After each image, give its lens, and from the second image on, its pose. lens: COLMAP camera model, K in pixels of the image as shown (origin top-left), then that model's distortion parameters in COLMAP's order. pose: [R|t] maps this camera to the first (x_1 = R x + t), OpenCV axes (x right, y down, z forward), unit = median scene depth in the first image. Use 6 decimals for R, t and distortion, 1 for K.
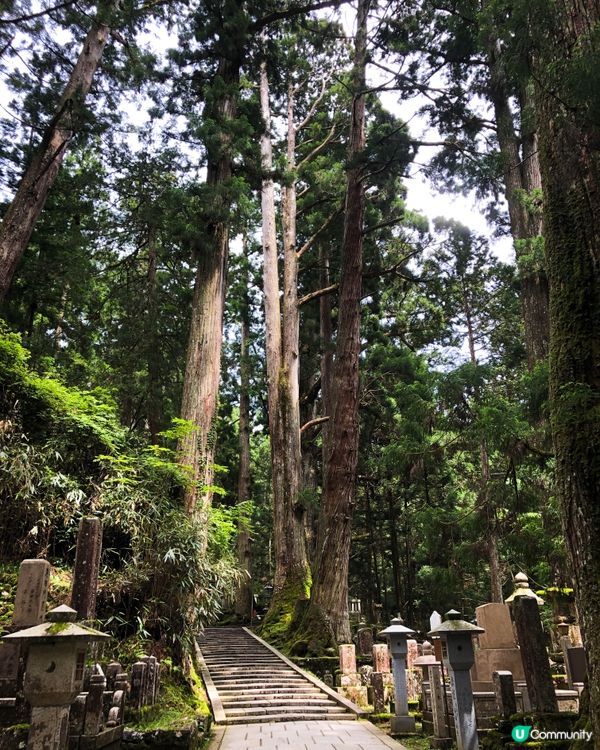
lens RADIAL K [[653.8, 0, 300.0], [0, 653.8, 375.0], [0, 0, 1]] dist [0.005523, 0.001178]
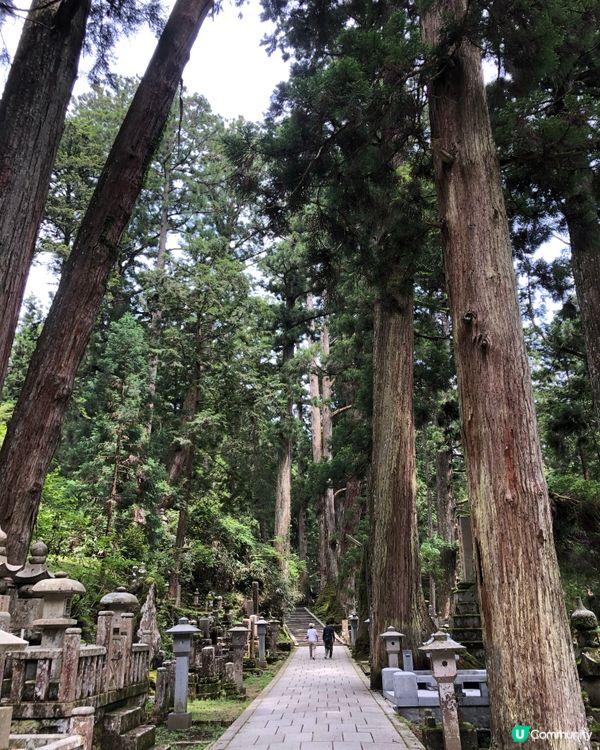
lens RADIAL K [[653.8, 0, 300.0], [0, 653.8, 375.0], [0, 0, 1]] dist [0.005523, 0.001178]
pose [[0.996015, -0.026336, -0.085213, 0.119138], [0.029984, 0.998675, 0.041812, -0.546303], [0.083999, -0.044200, 0.995485, -1.263839]]
